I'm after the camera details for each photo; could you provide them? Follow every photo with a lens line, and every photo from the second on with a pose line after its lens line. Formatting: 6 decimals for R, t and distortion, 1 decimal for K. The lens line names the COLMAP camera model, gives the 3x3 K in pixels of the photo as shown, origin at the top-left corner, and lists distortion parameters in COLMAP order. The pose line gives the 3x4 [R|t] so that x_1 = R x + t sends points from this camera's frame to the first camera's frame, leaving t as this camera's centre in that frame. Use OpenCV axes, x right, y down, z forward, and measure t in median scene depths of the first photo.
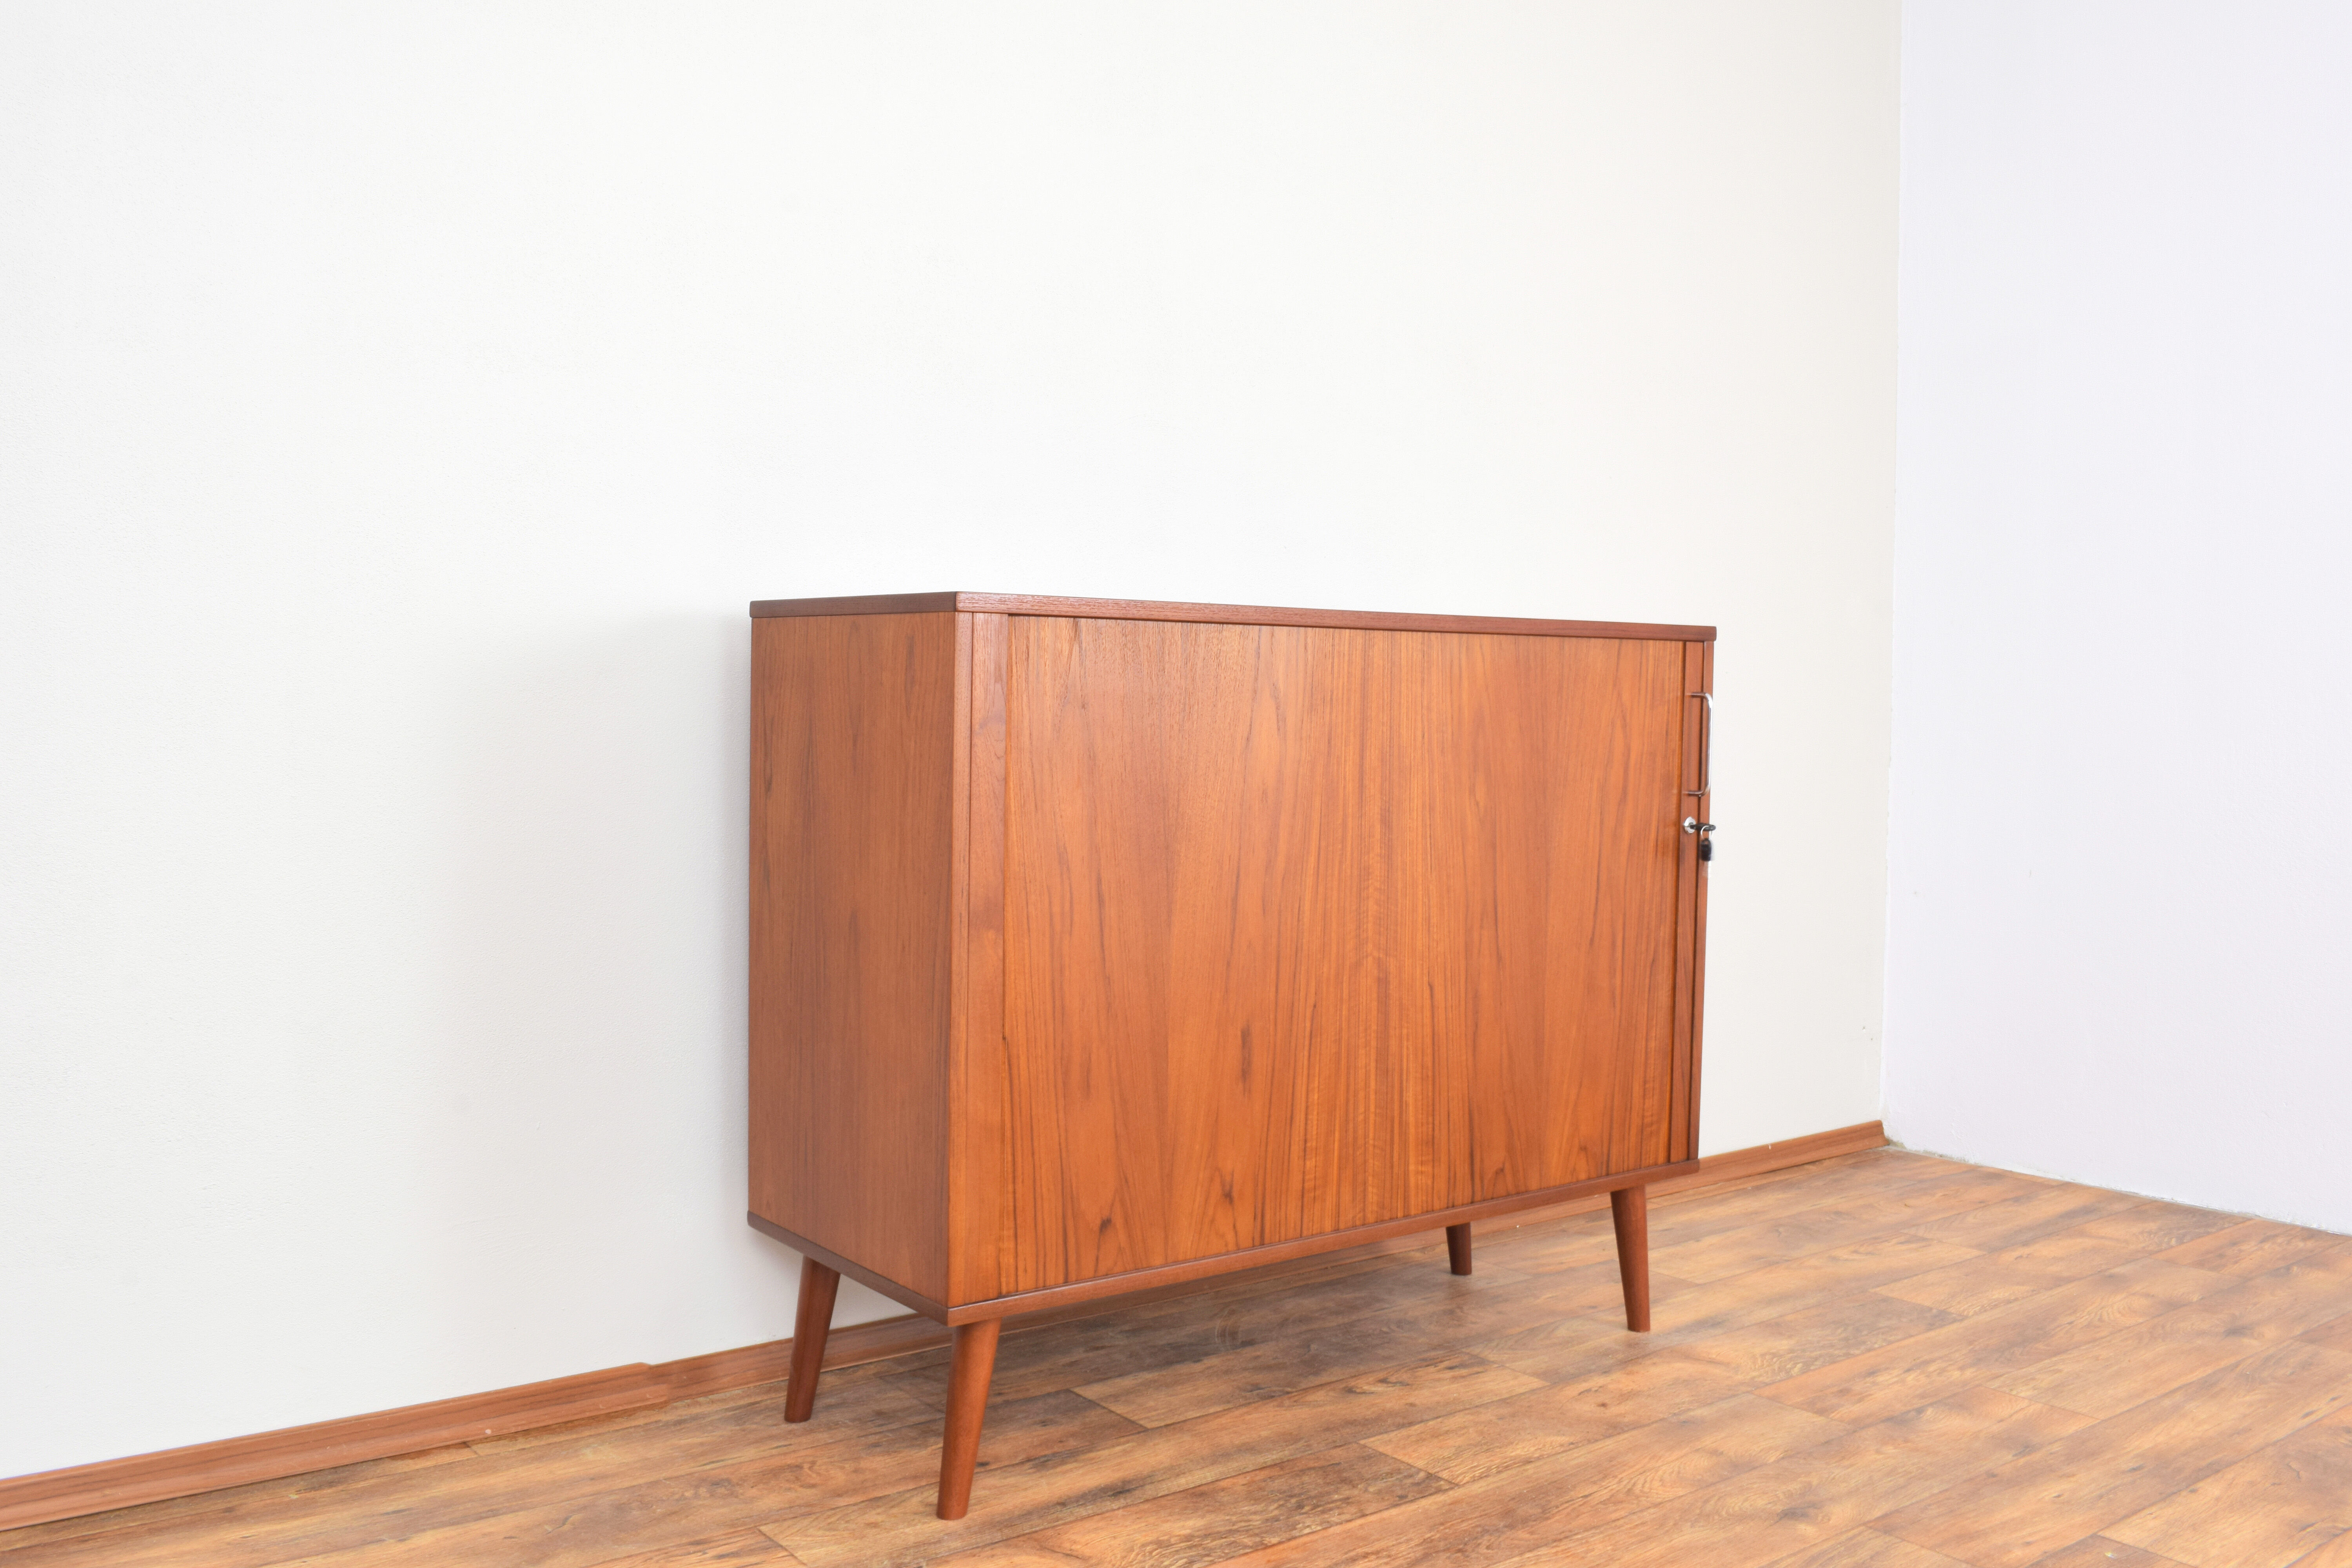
lens RADIAL K [[2100.0, 0, 1176.0], [0, 2100.0, 784.0], [0, 0, 1]] dist [-0.091158, 0.020264]
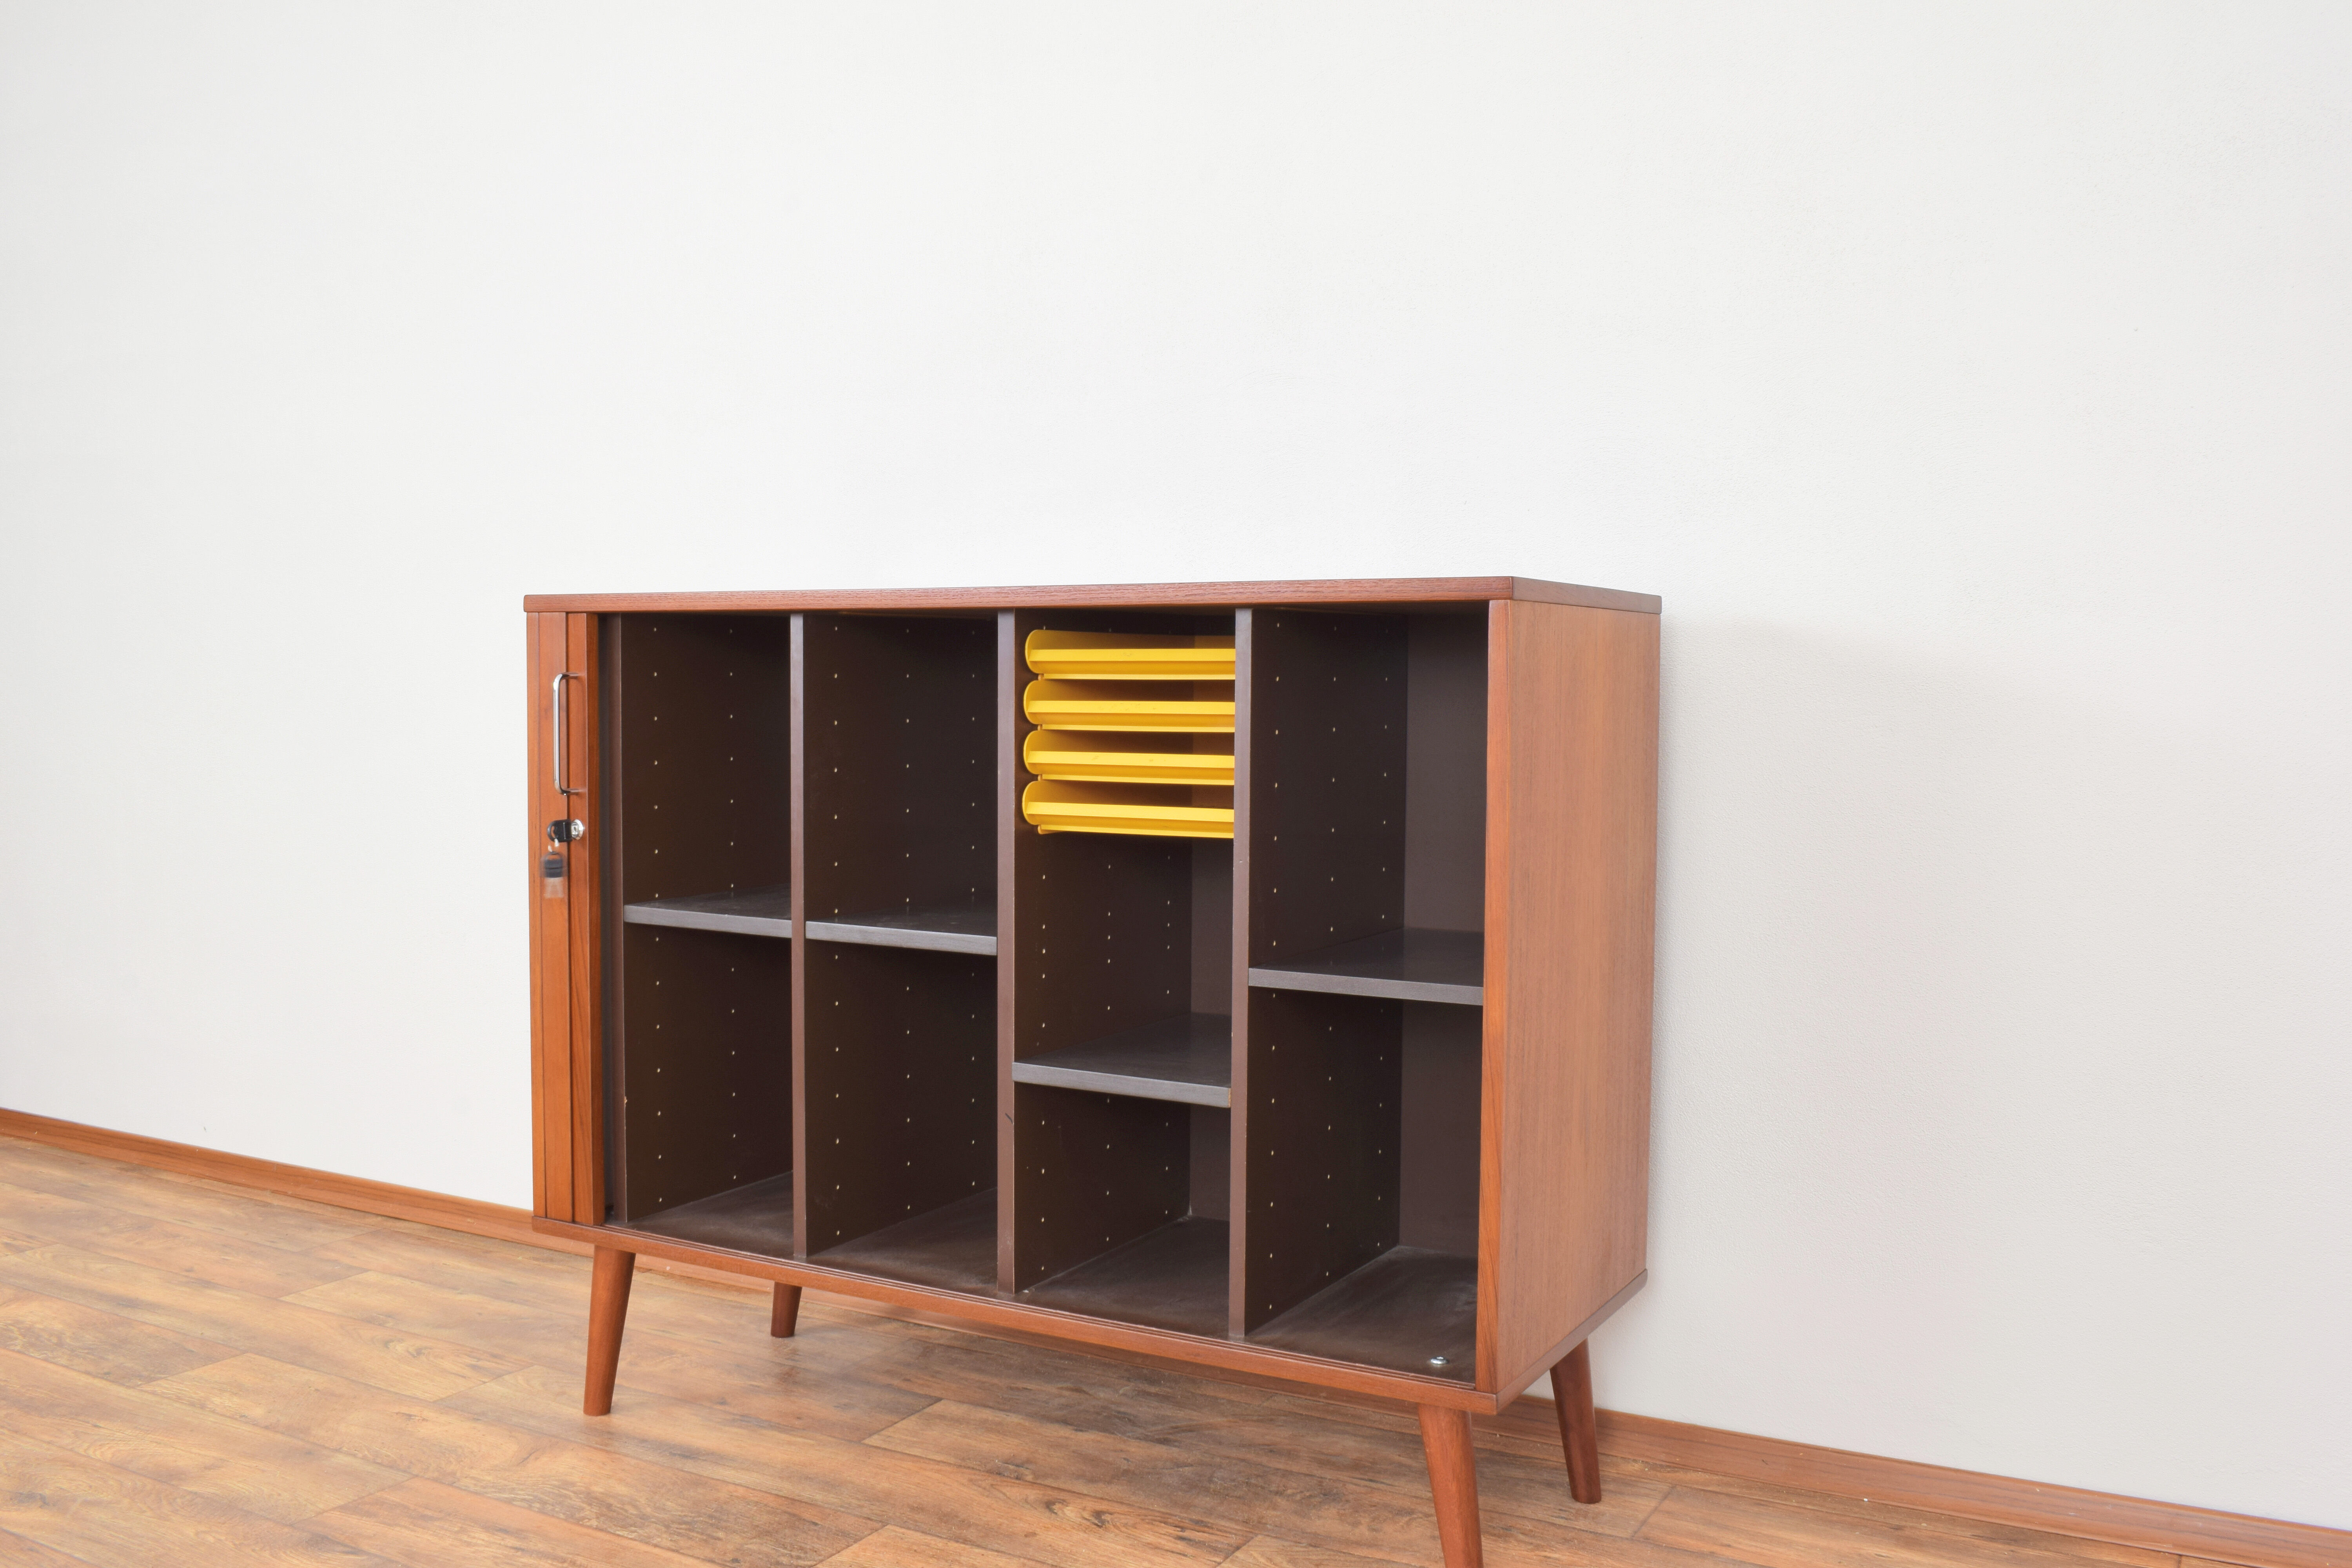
lens RADIAL K [[2100.0, 0, 1176.0], [0, 2100.0, 784.0], [0, 0, 1]] dist [-0.091158, 0.020264]
pose [[0.395501, 0.033685, -0.917848, 0.924954], [-0.047079, 0.998757, 0.016368, -0.019780], [0.917258, 0.036738, 0.396595, 0.739905]]
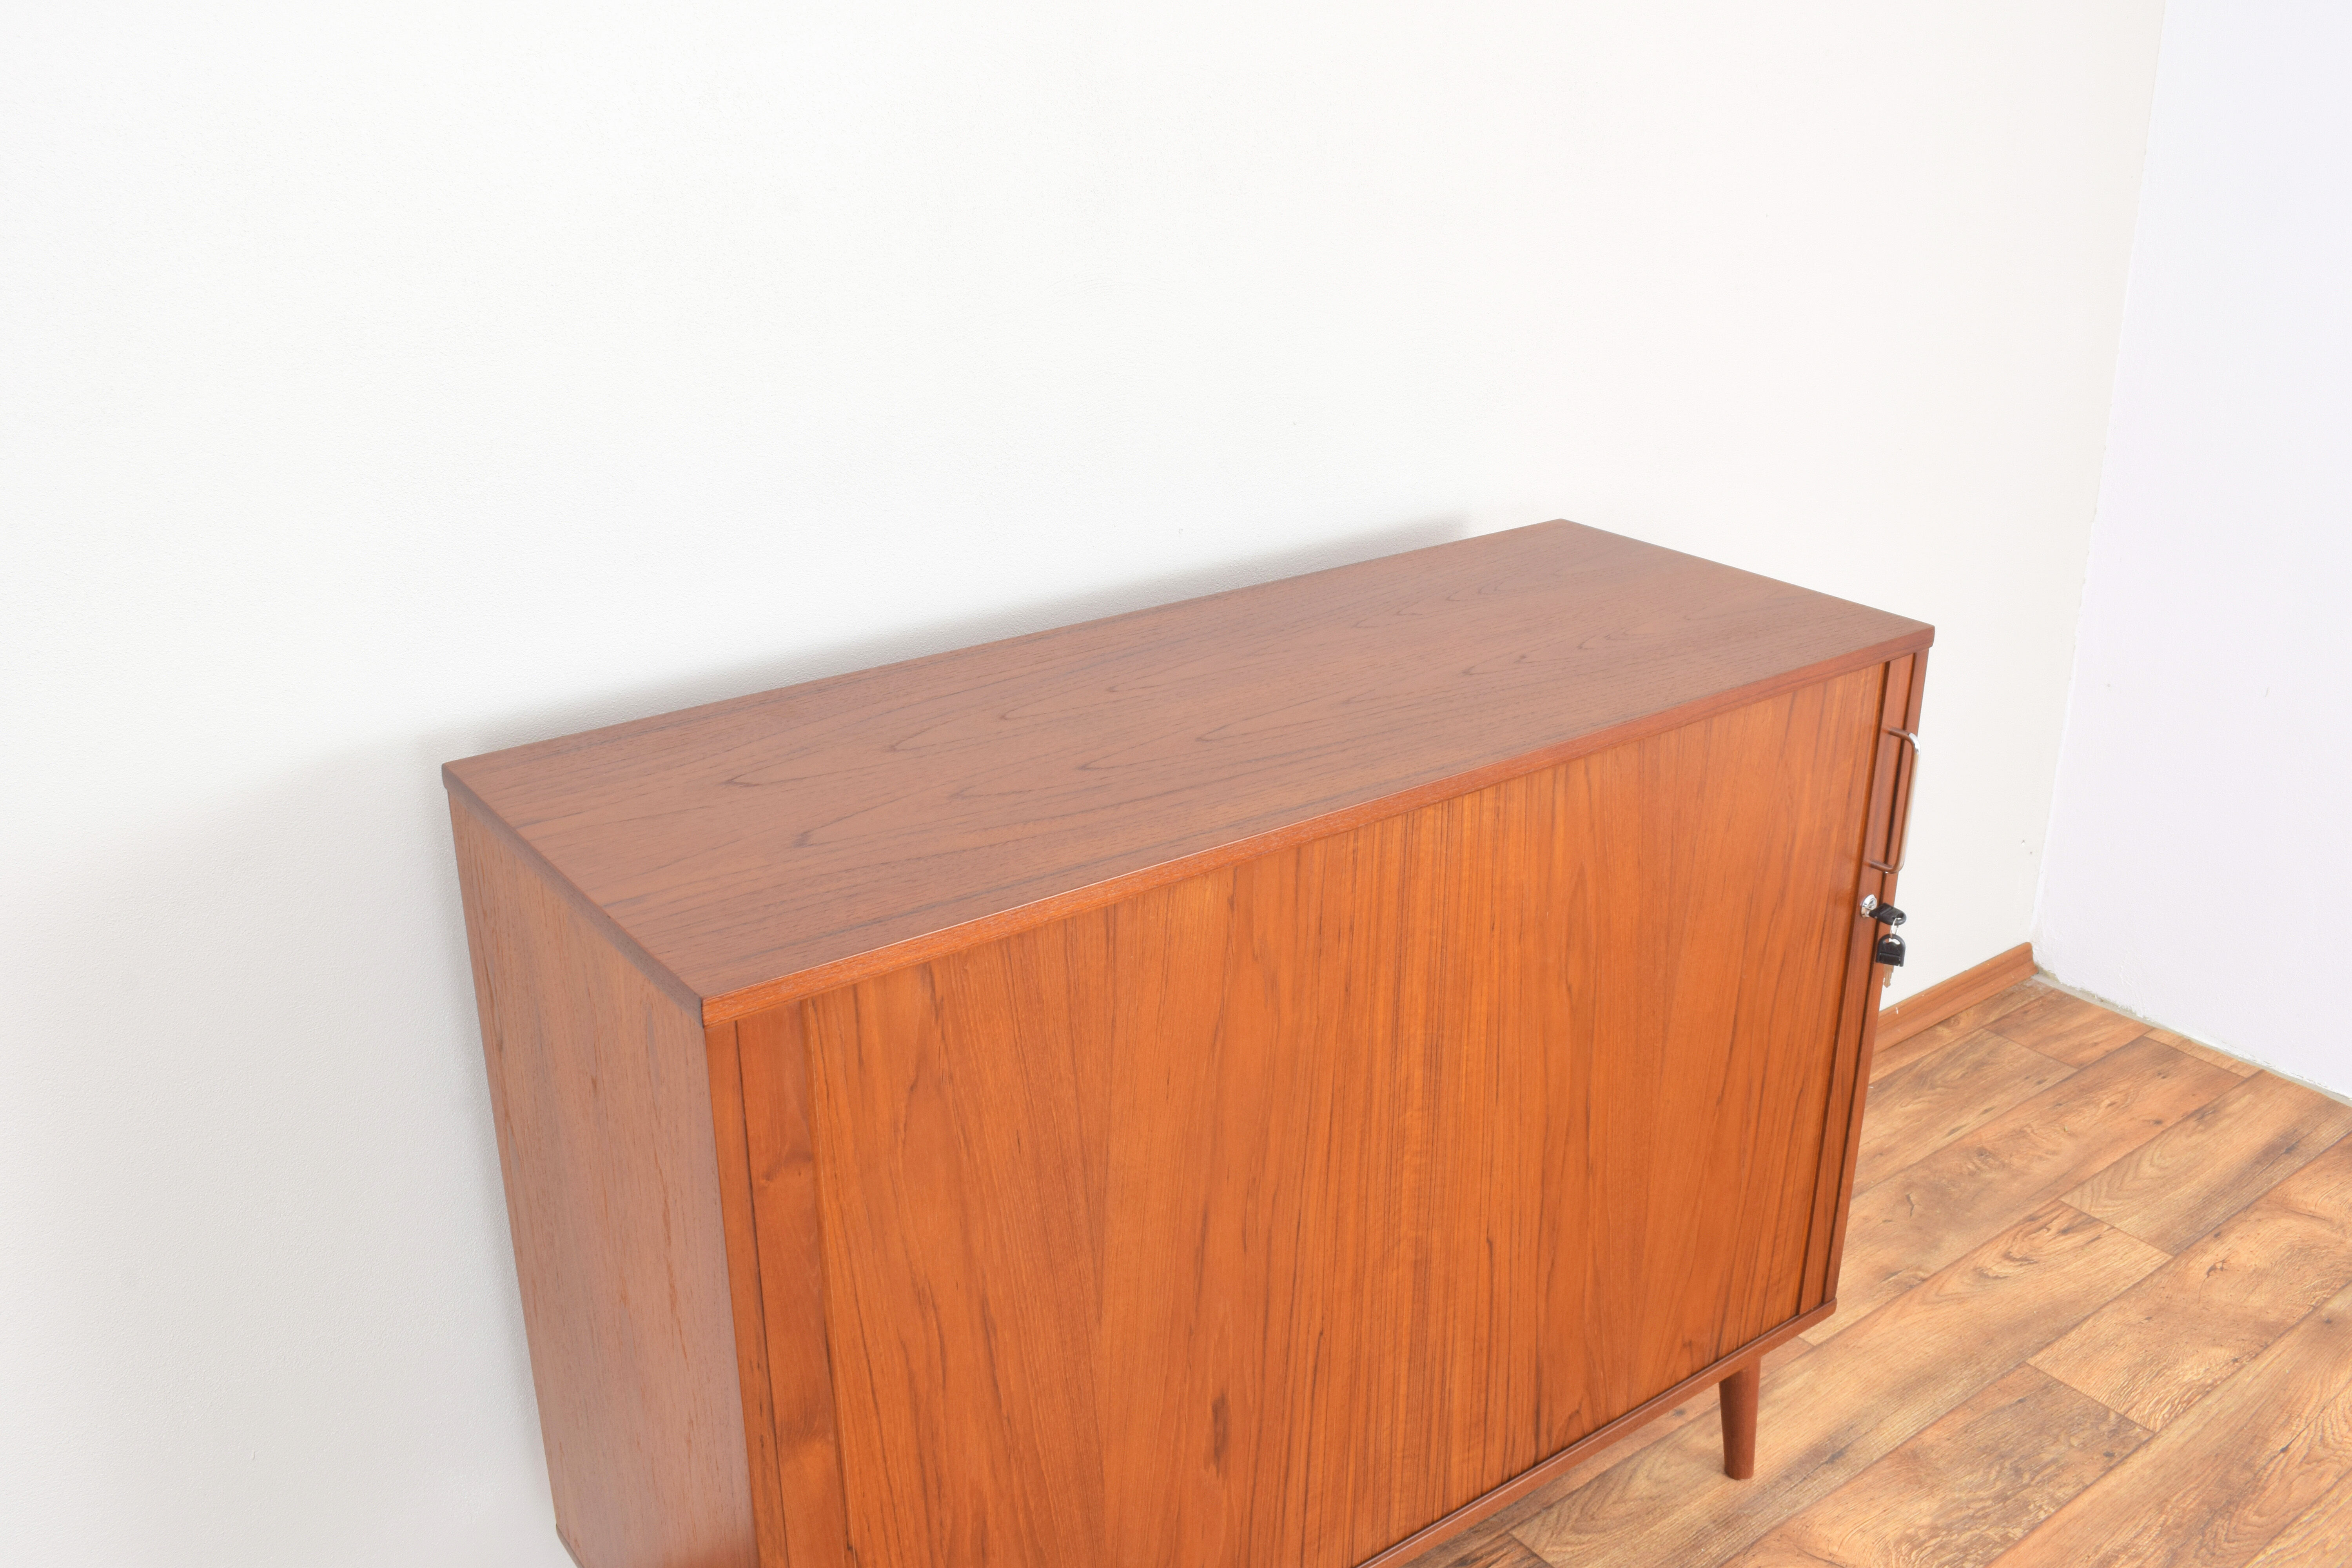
lens RADIAL K [[2100.0, 0, 1176.0], [0, 2100.0, 784.0], [0, 0, 1]] dist [-0.091158, 0.020264]
pose [[0.999694, -0.008267, -0.023335, 0.035014], [0.015457, 0.944725, 0.327499, -0.283650], [0.019338, -0.327759, 0.944563, 0.398968]]
